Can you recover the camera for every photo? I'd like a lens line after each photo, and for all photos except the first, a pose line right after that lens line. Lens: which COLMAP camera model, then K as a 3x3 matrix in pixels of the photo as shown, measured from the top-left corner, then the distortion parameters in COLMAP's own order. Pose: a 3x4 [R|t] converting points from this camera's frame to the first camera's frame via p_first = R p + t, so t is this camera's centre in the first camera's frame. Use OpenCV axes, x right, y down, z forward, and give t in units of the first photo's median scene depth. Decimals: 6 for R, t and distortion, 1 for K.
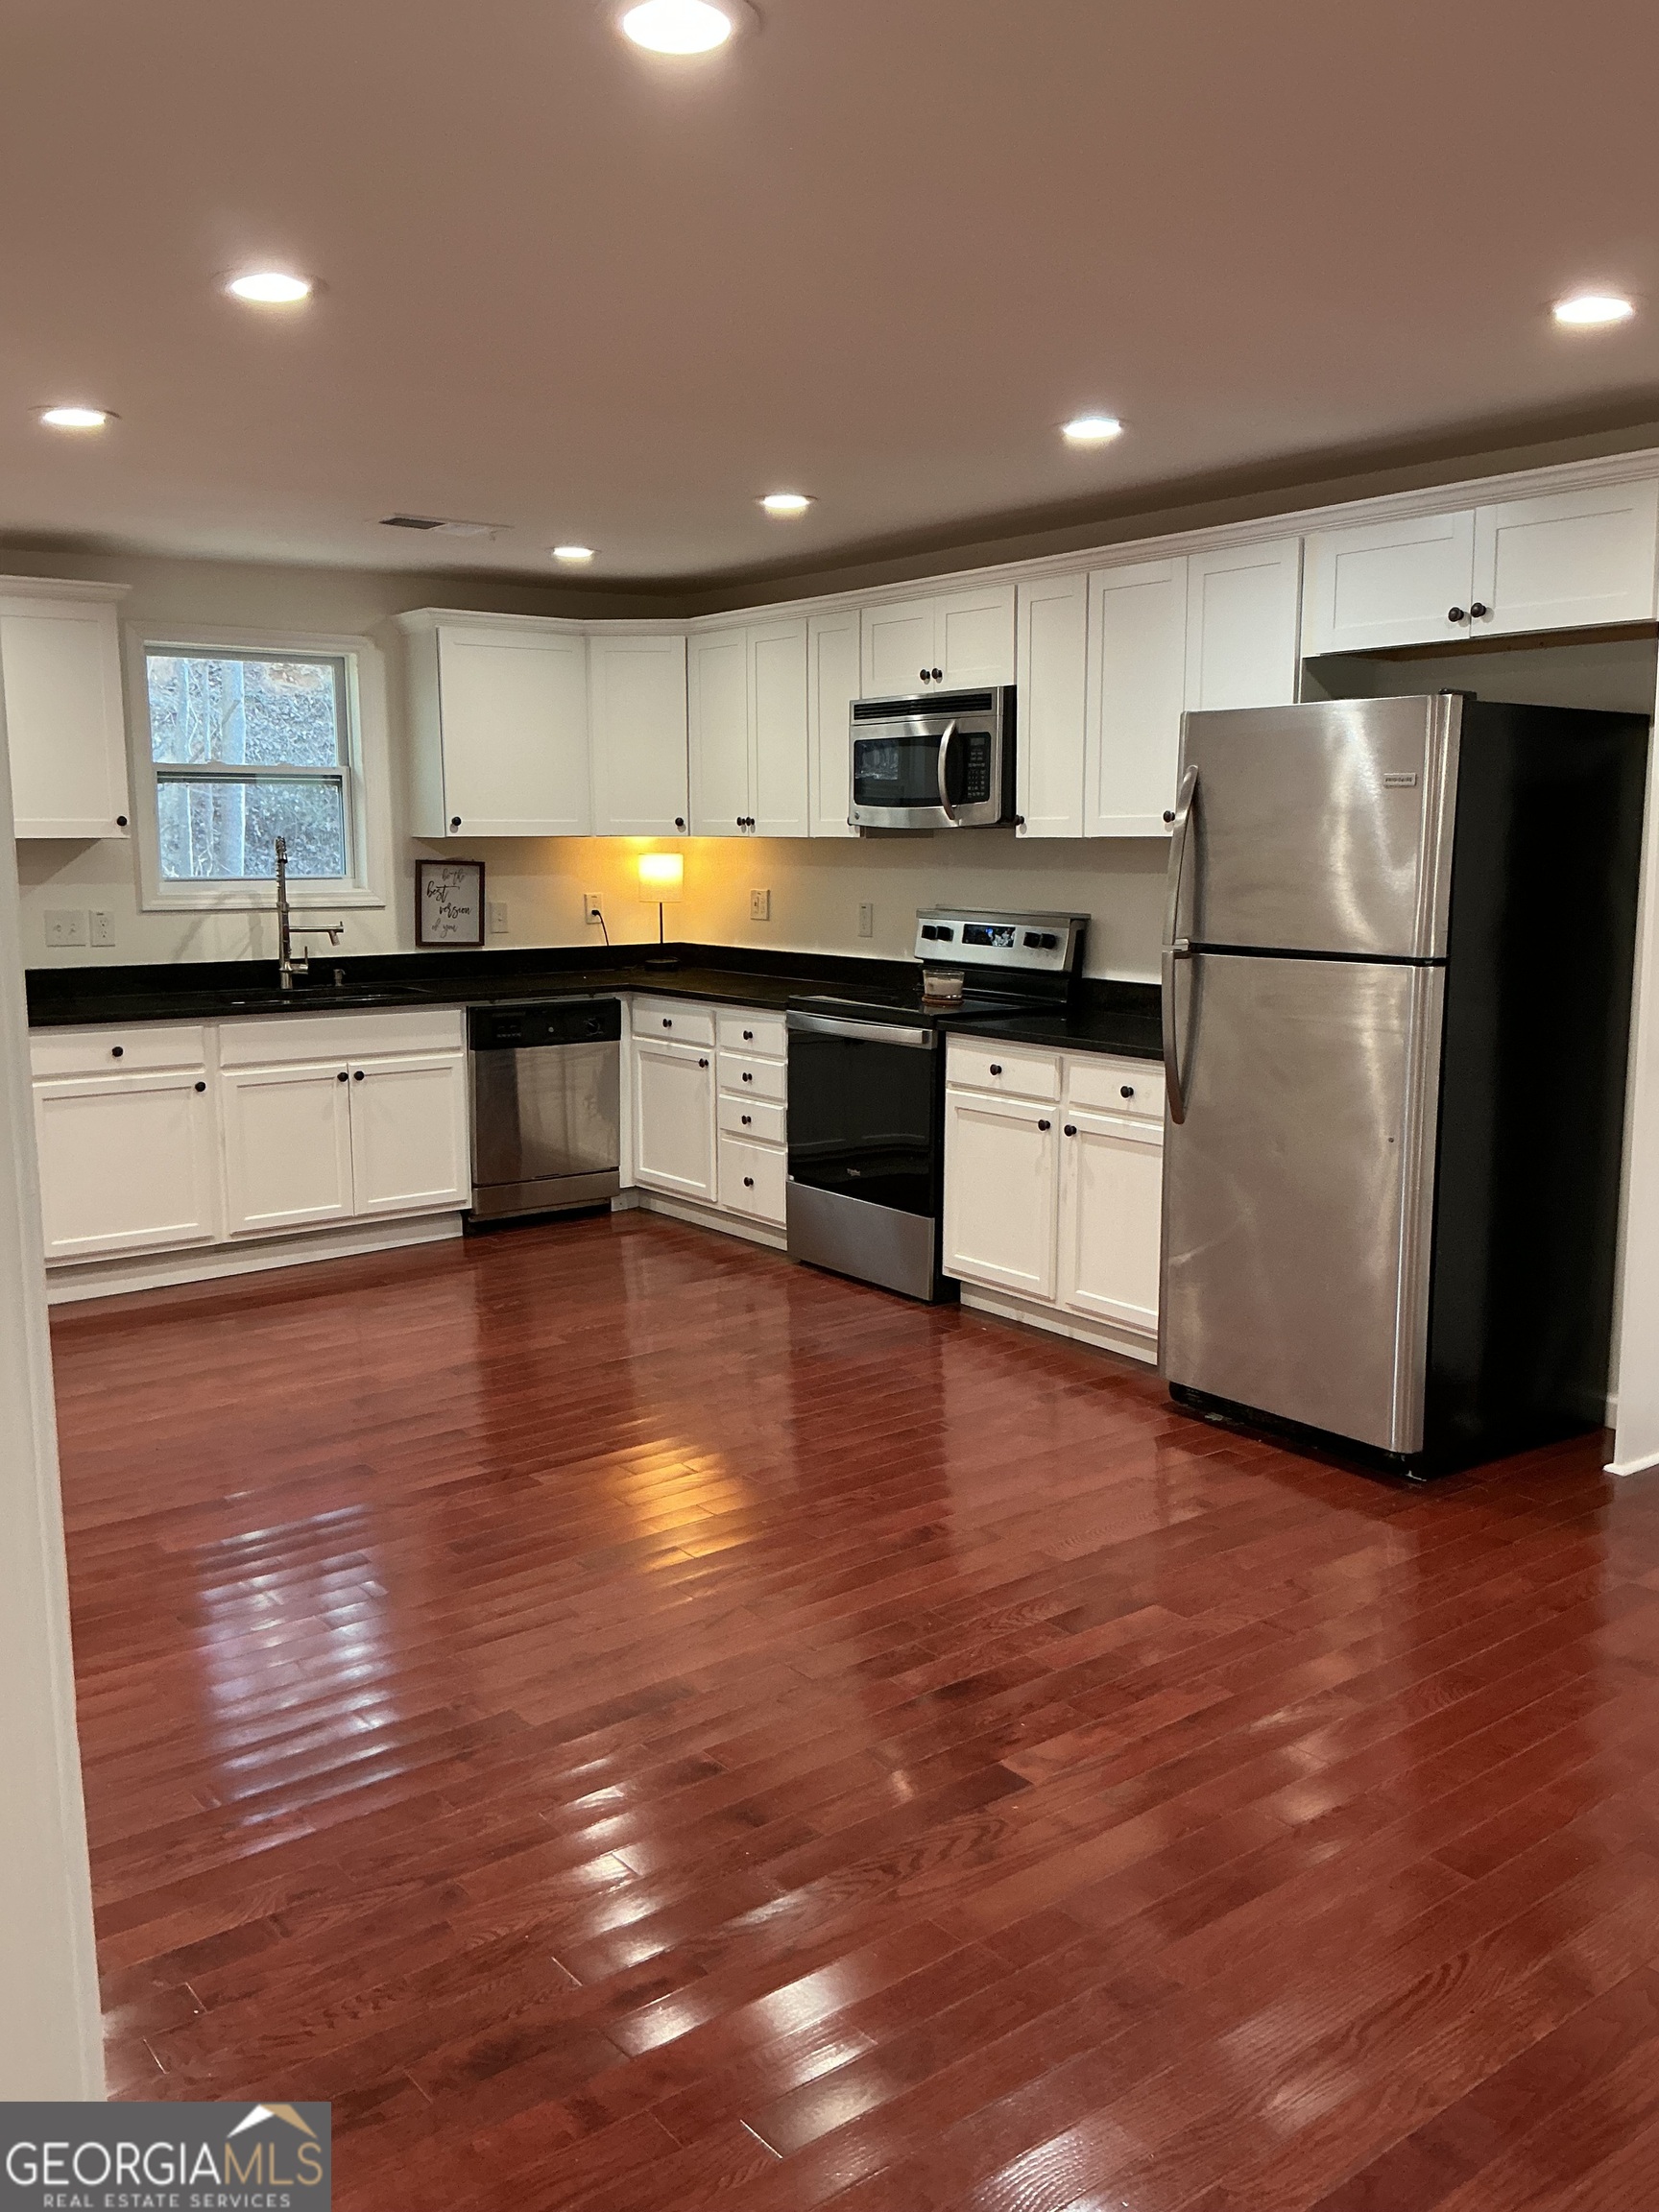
lens RADIAL K [[1818.0, 0, 841.2], [0, 1818.0, 1097.4], [0, 0, 1]] dist [0.099945, -0.194716]
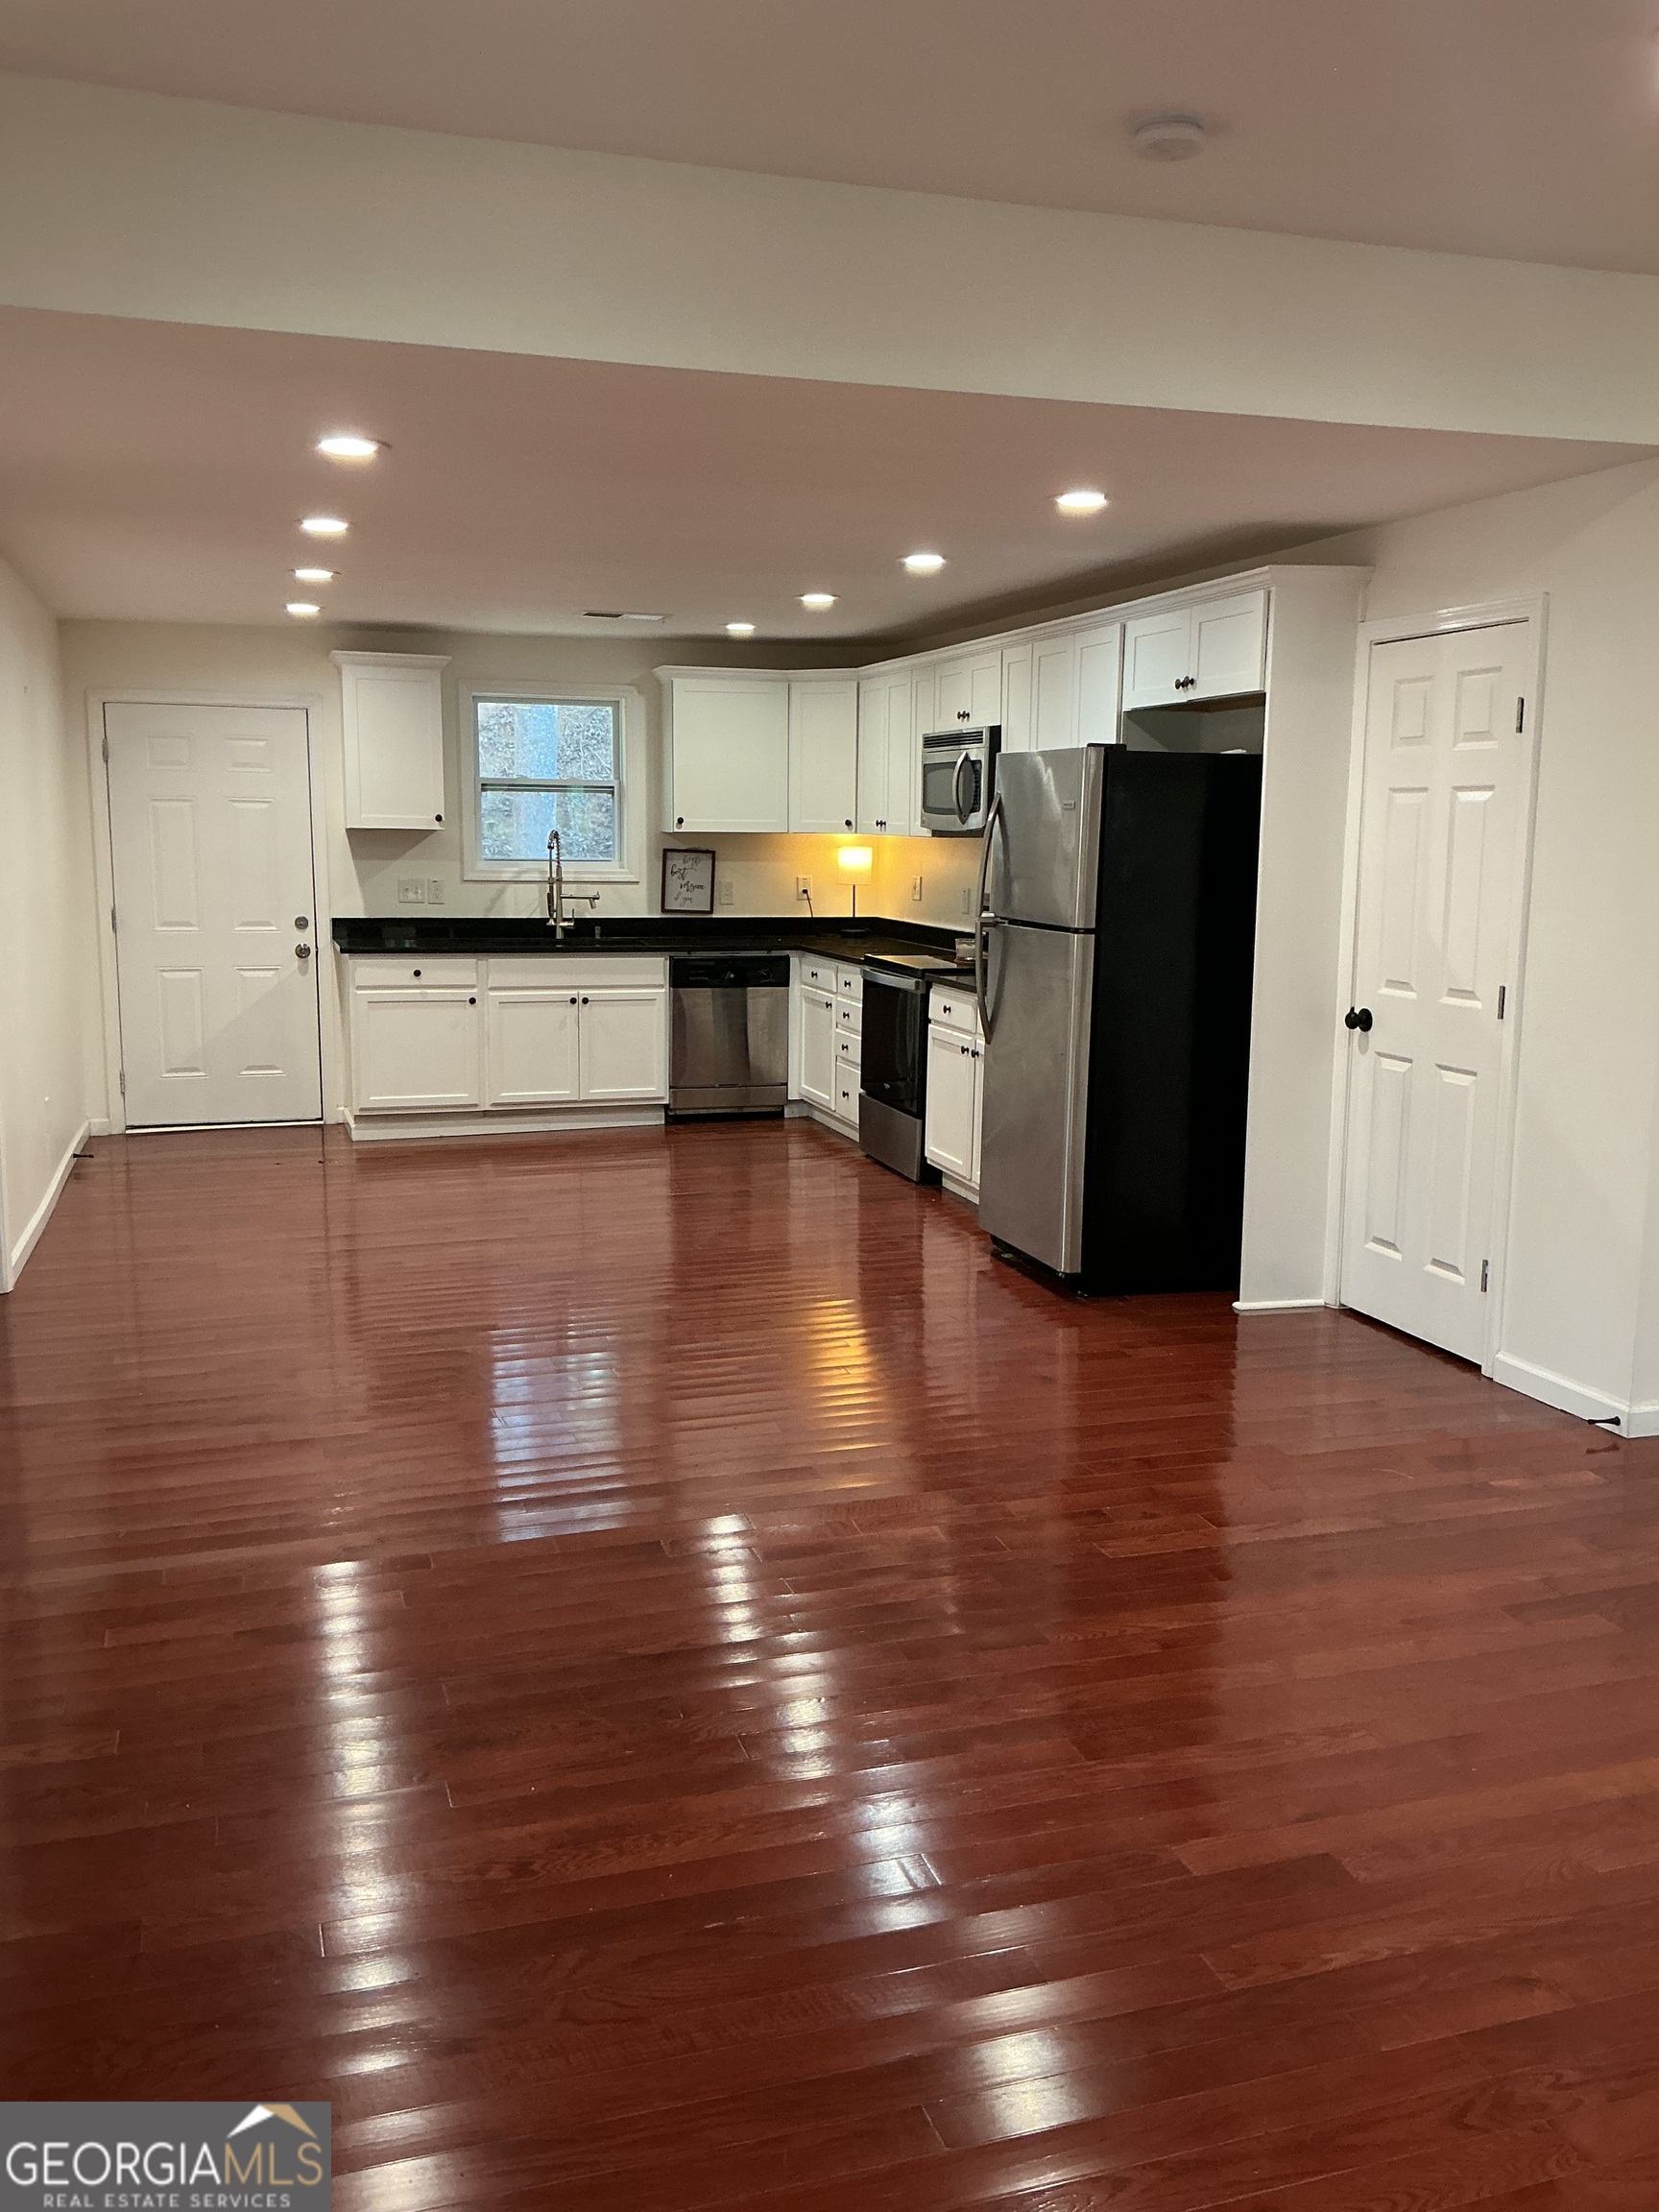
lens RADIAL K [[1818.0, 0, 841.2], [0, 1818.0, 1097.4], [0, 0, 1]] dist [0.099945, -0.194716]
pose [[0.942877, 0.063369, -0.327059, 0.368563], [-0.062134, 0.997966, 0.014236, 0.028959], [0.327296, 0.006899, 0.944897, -0.250422]]
